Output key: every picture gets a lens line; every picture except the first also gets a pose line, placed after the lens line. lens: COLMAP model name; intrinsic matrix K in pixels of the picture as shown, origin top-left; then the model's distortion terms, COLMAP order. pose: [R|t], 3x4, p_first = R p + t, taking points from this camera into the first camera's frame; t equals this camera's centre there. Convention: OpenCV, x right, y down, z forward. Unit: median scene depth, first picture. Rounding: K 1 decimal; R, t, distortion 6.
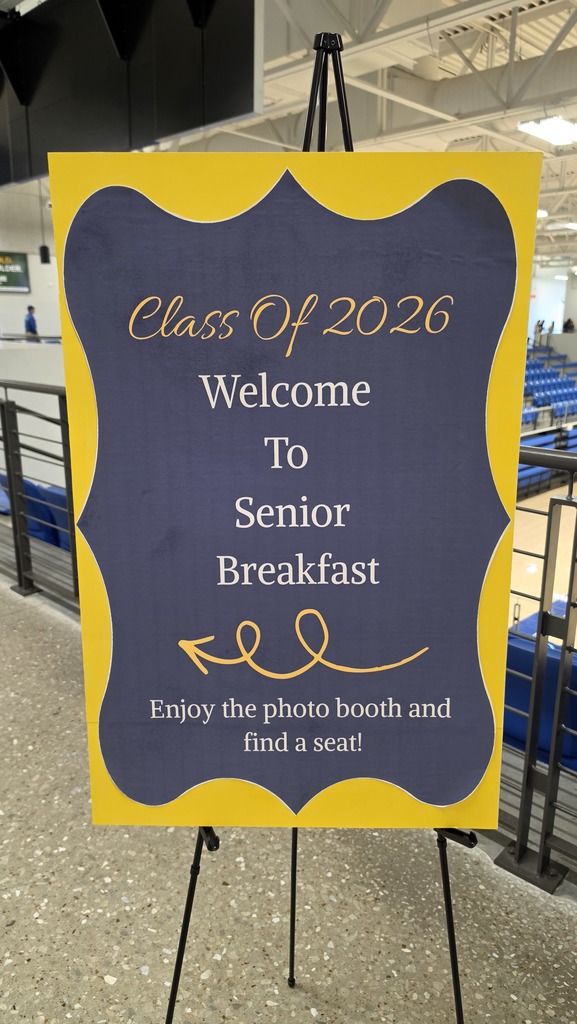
lens RADIAL K [[709.2, 0, 288.5], [0, 709.2, 512.0], [0, 0, 1]] dist [0.041163, -0.003593]
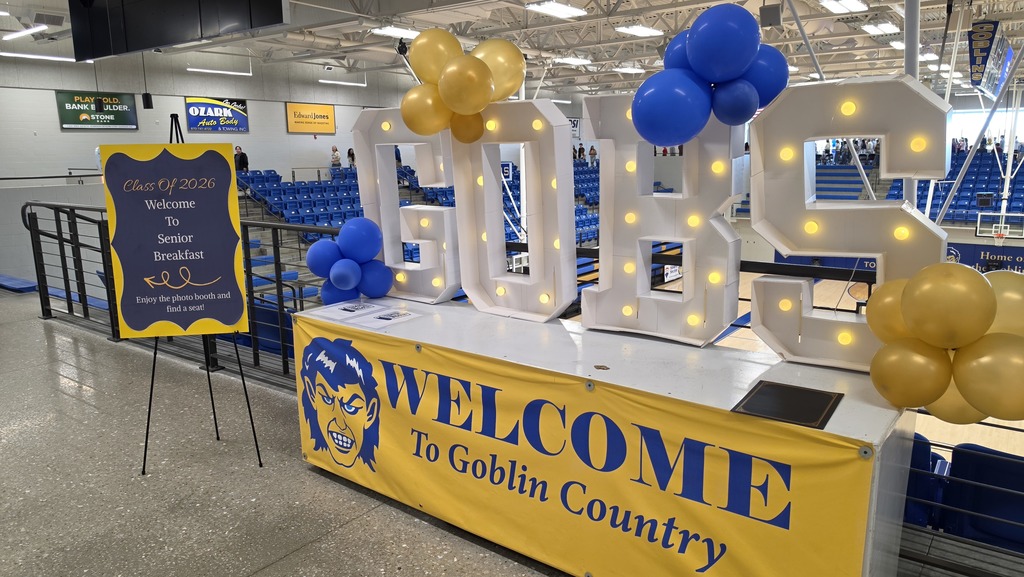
lens RADIAL K [[709.2, 0, 512.0], [0, 709.2, 288.5], [0, 0, 1]] dist [0.041163, -0.003593]
pose [[0.991581, -0.043832, 0.121848, 1.196749], [0.051387, 0.996901, -0.059566, 0.536871], [-0.118859, 0.065326, 0.990760, -2.655800]]
